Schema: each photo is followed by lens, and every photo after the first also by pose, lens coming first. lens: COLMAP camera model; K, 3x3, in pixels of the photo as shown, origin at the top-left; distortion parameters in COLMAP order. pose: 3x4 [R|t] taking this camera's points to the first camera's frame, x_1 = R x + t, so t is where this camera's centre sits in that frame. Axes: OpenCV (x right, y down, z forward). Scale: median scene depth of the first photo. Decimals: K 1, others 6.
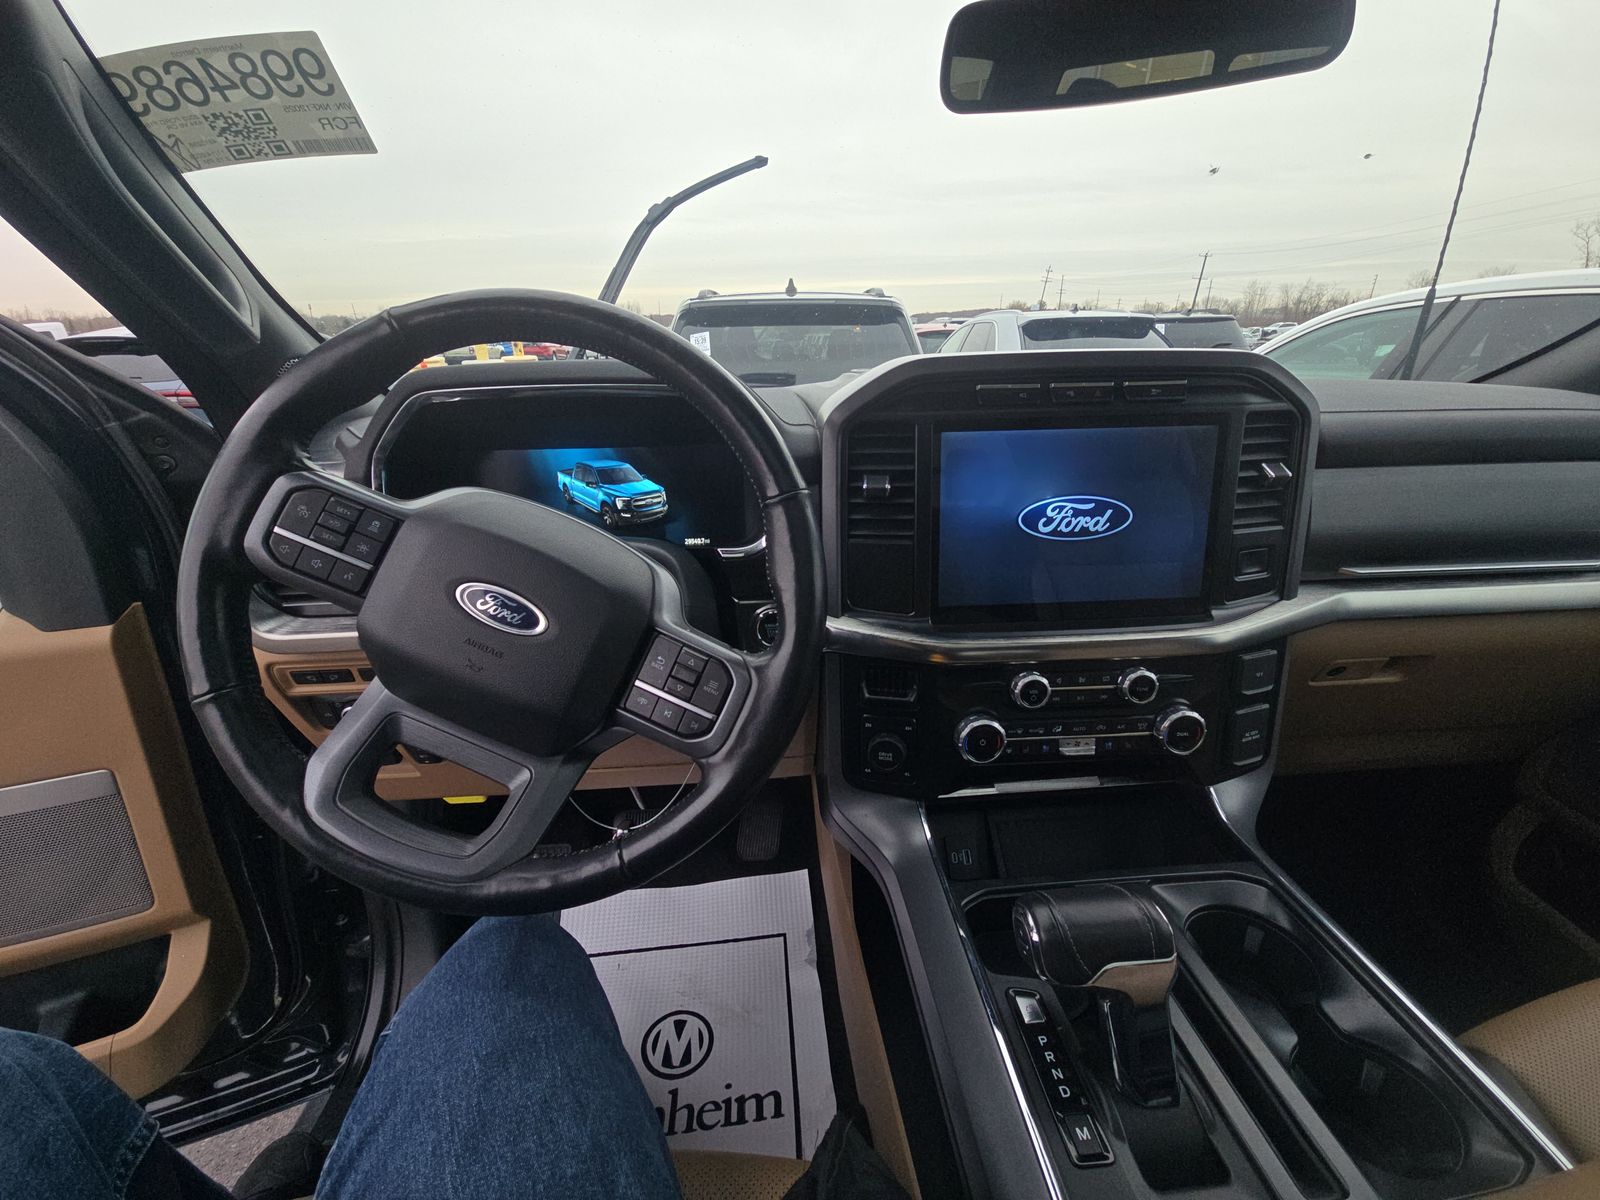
lens RADIAL K [[655.1, 0, 800.0], [0, 655.1, 600.0], [0, 0, 1]] dist [-0.001133, -0.000330]
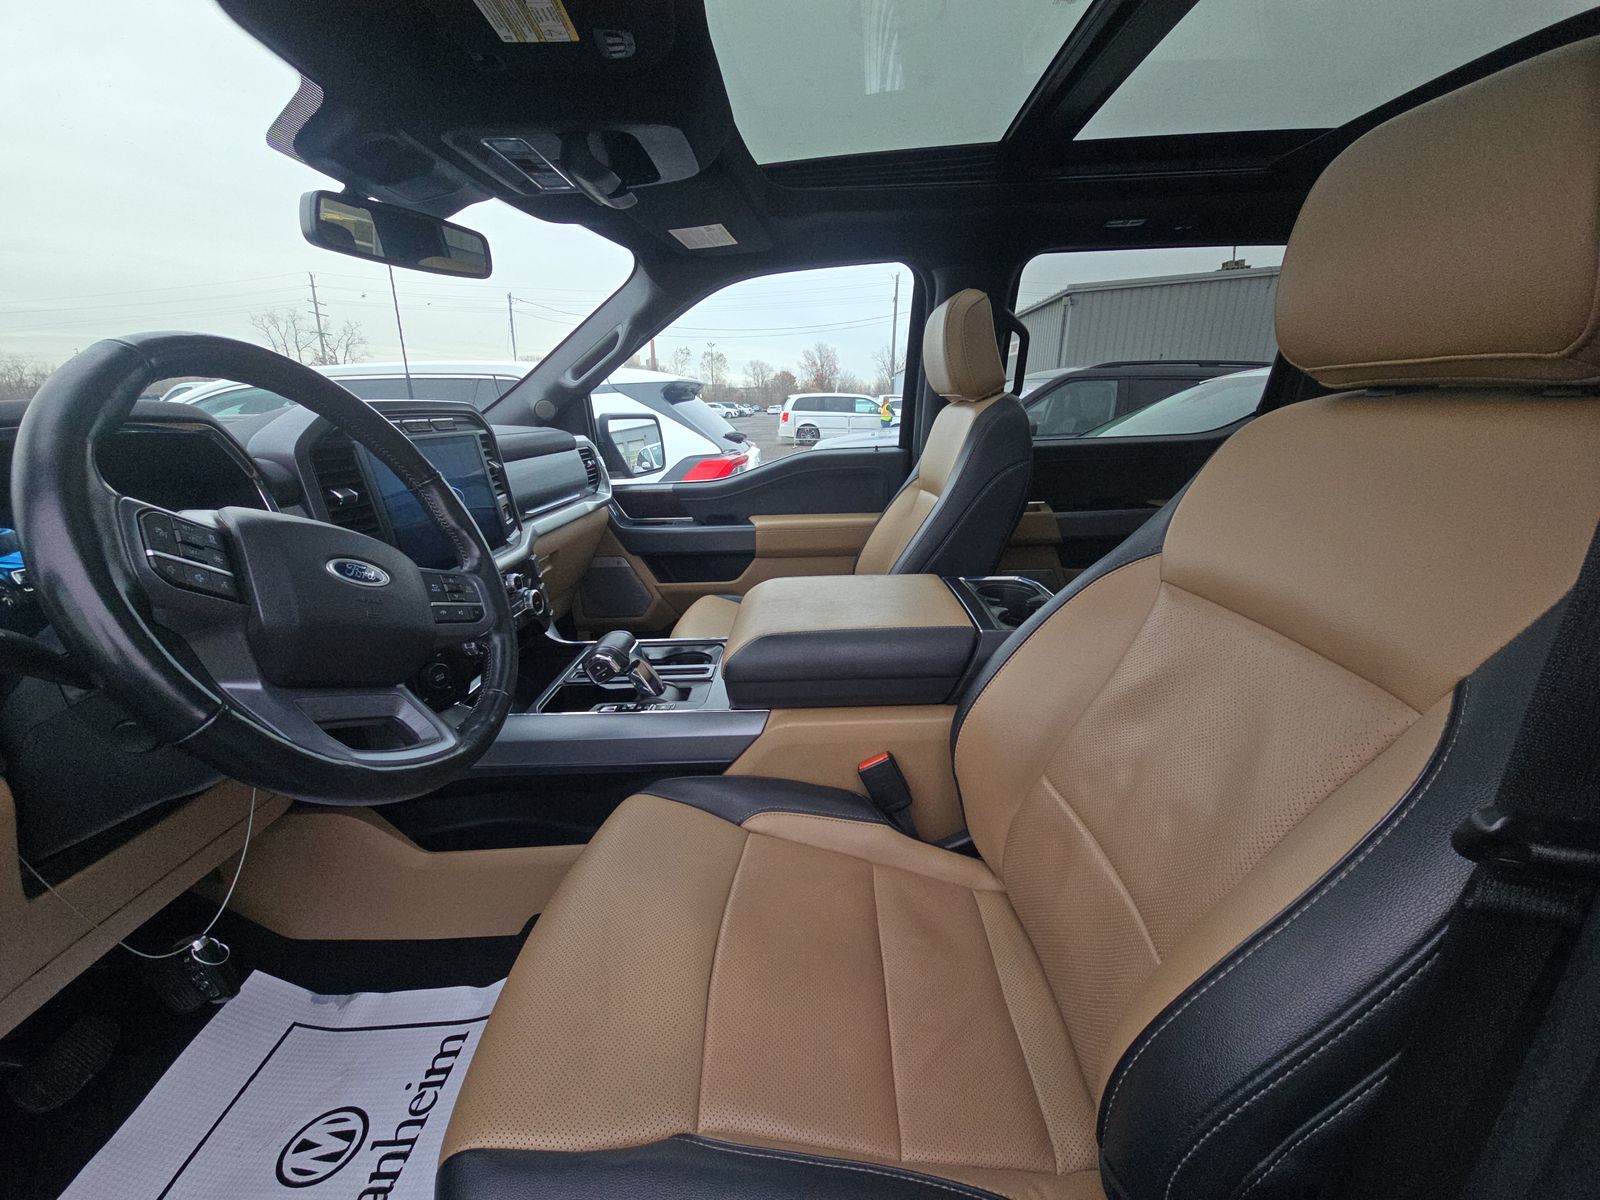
lens RADIAL K [[655.1, 0, 800.0], [0, 655.1, 600.0], [0, 0, 1]] dist [-0.001133, -0.000330]
pose [[0.090278, -0.272597, 0.957883, -1.794595], [0.372524, 0.901234, 0.221366, 0.107633], [-0.923621, 0.336850, 0.182911, -0.044813]]
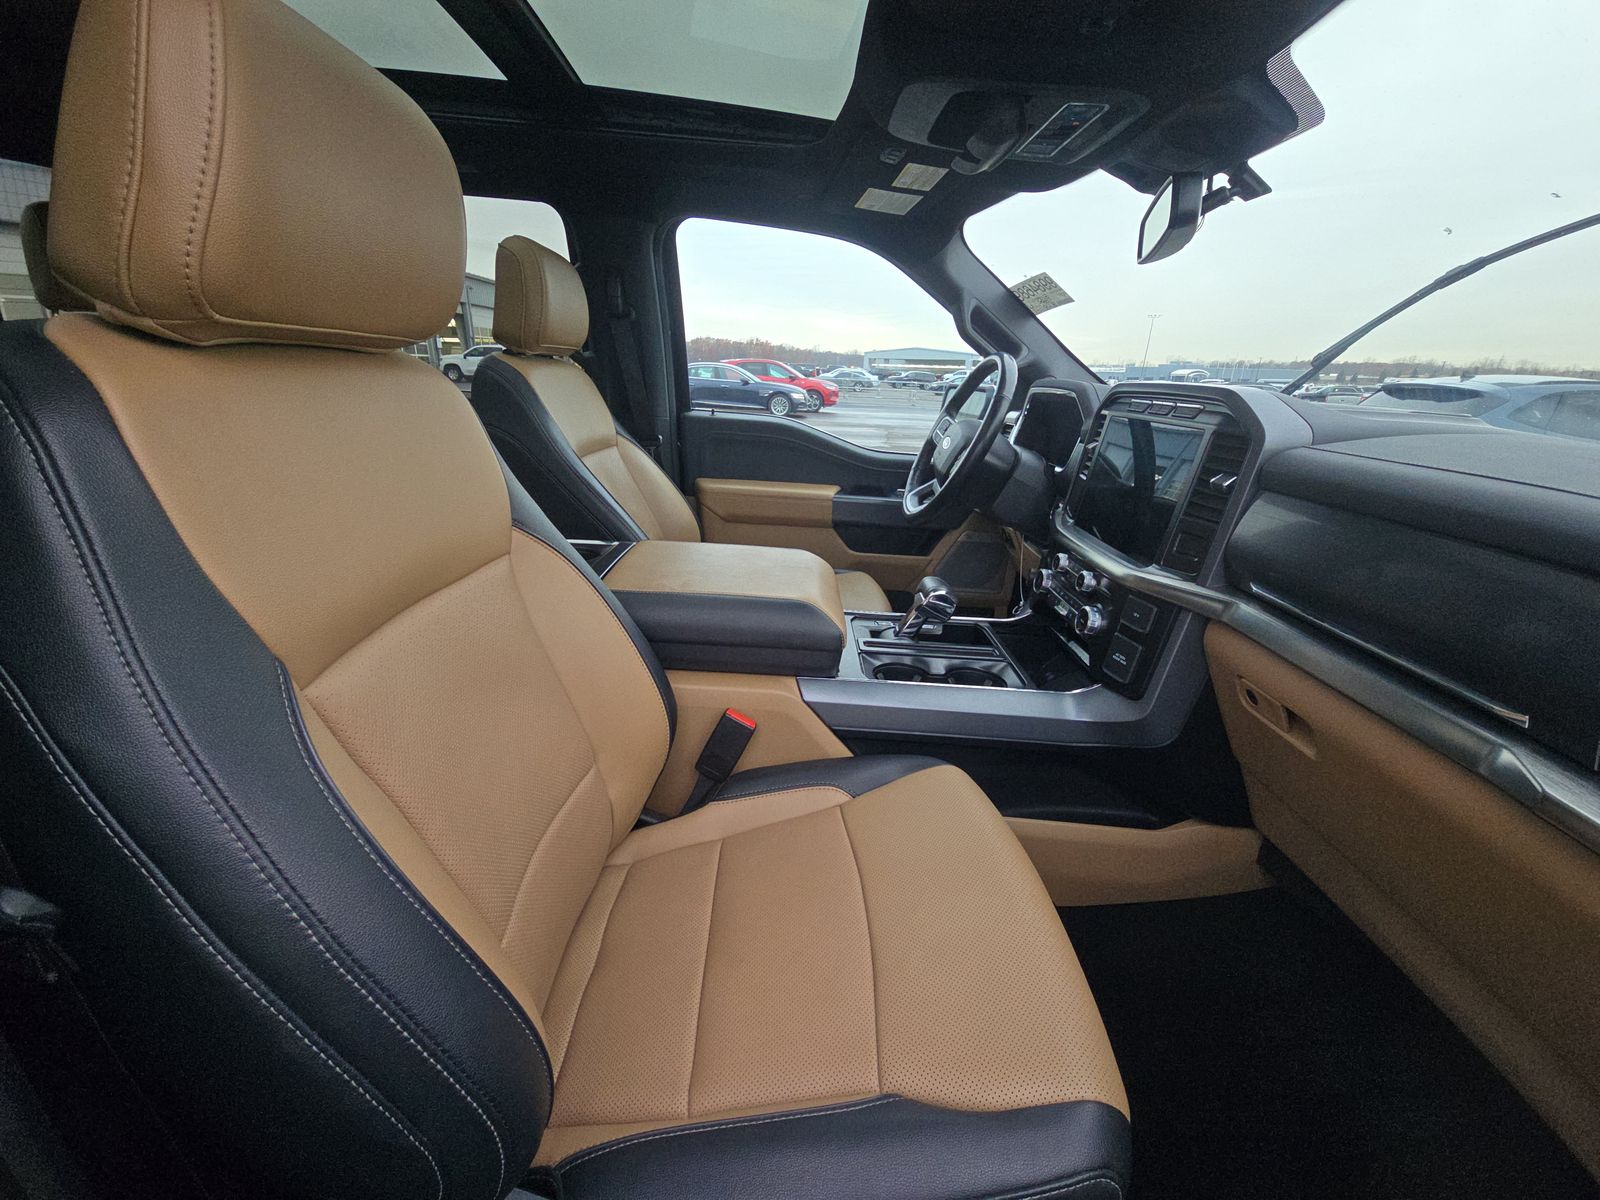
lens RADIAL K [[655.1, 0, 800.0], [0, 655.1, 600.0], [0, 0, 1]] dist [-0.001133, -0.000330]
pose [[-0.072184, 0.343733, -0.936289, 2.144605], [-0.406004, 0.847316, 0.342370, -0.103475], [0.911016, 0.404851, 0.078394, 0.241783]]
